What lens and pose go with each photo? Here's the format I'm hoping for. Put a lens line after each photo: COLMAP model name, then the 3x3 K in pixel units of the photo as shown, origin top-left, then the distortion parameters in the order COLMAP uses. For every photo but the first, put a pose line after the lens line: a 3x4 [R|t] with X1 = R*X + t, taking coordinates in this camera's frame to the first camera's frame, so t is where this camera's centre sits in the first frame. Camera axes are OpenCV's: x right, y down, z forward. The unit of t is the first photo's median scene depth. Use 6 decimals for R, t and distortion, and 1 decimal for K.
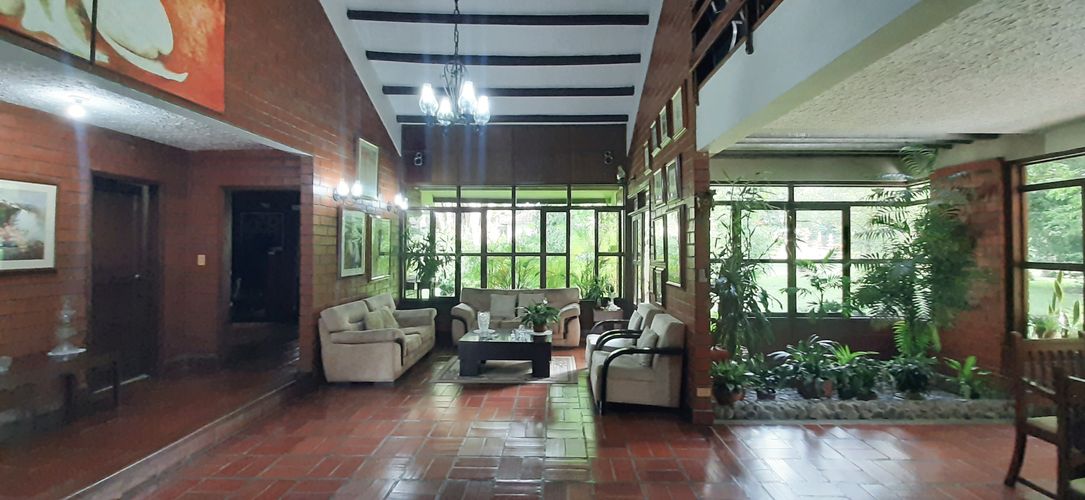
lens RADIAL K [[426.6, 0, 549.4], [0, 426.6, 238.2], [0, 0, 1]] dist [0.022297, -0.018539]
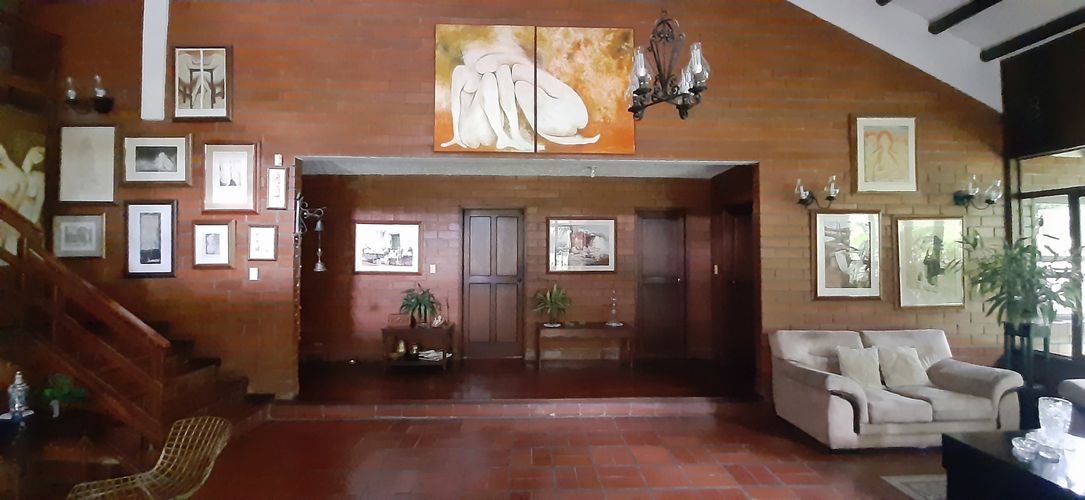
lens RADIAL K [[426.6, 0, 549.4], [0, 426.6, 238.2], [0, 0, 1]] dist [0.022297, -0.018539]
pose [[0.054817, -0.038005, -0.997773, 0.343583], [0.015926, 0.999182, -0.037184, 0.000933], [0.998369, -0.013852, 0.055377, 0.498744]]
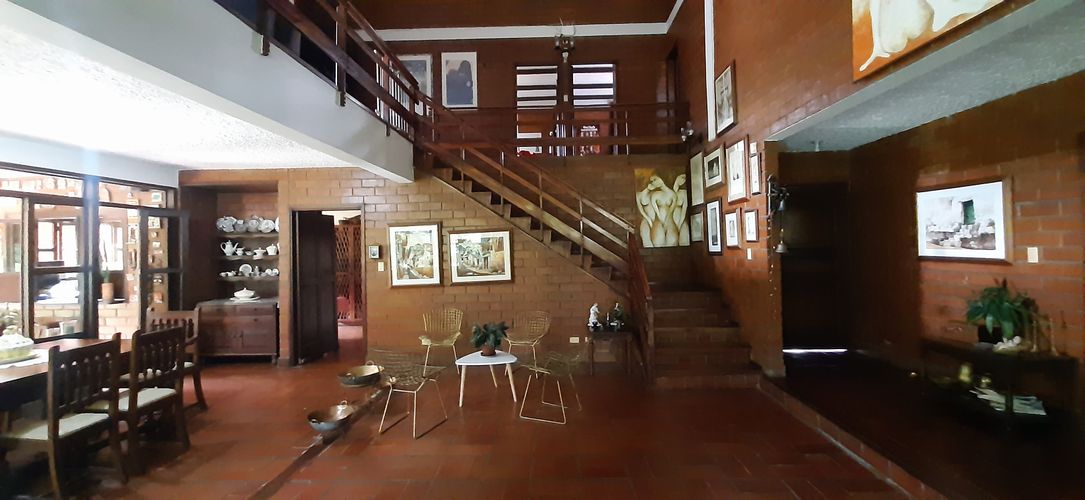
lens RADIAL K [[426.6, 0, 549.4], [0, 426.6, 238.2], [0, 0, 1]] dist [0.022297, -0.018539]
pose [[-0.999882, 0.014227, -0.005747, -0.108435], [0.014424, 0.999253, -0.035861, 0.024210], [0.005233, -0.035939, -0.999340, 0.924874]]
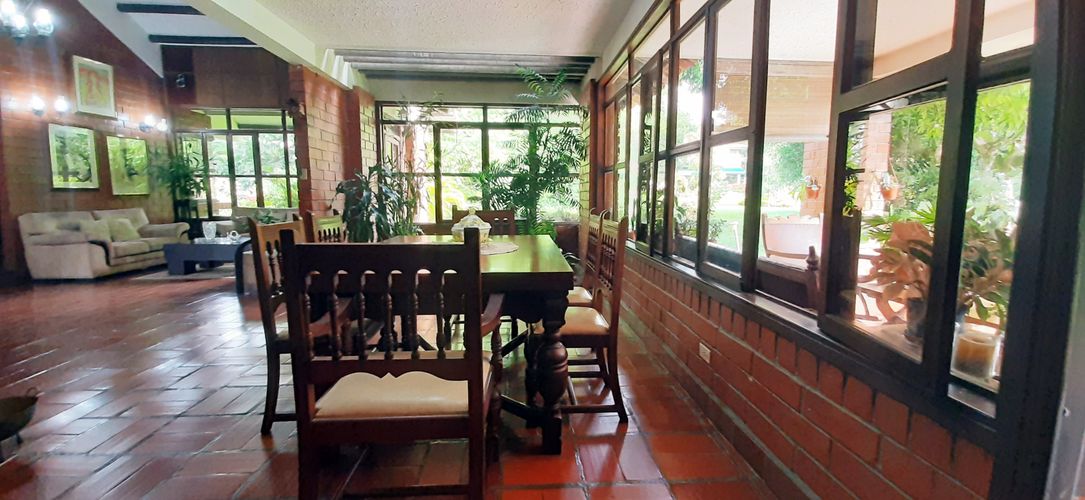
lens RADIAL K [[426.6, 0, 549.4], [0, 426.6, 238.2], [0, 0, 1]] dist [0.022297, -0.018539]
pose [[0.995747, -0.010658, 0.091508, 0.727649], [-0.000479, 0.992673, 0.120827, 0.096910], [-0.092125, -0.120357, 0.988447, -0.203025]]
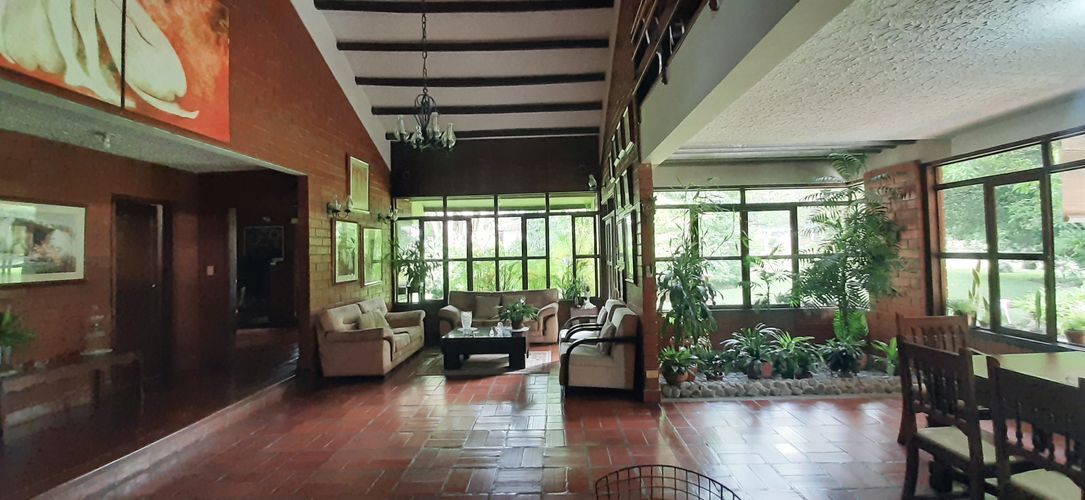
lens RADIAL K [[424.8, 0, 545.0], [0, 424.8, 237.5], [0, 0, 1]] dist [0.021847, -0.017007]
pose [[0.999633, -0.026052, -0.007467, 0.073280], [0.025943, 0.999560, -0.014390, 0.004360], [0.007838, 0.014191, 0.999869, -0.110676]]
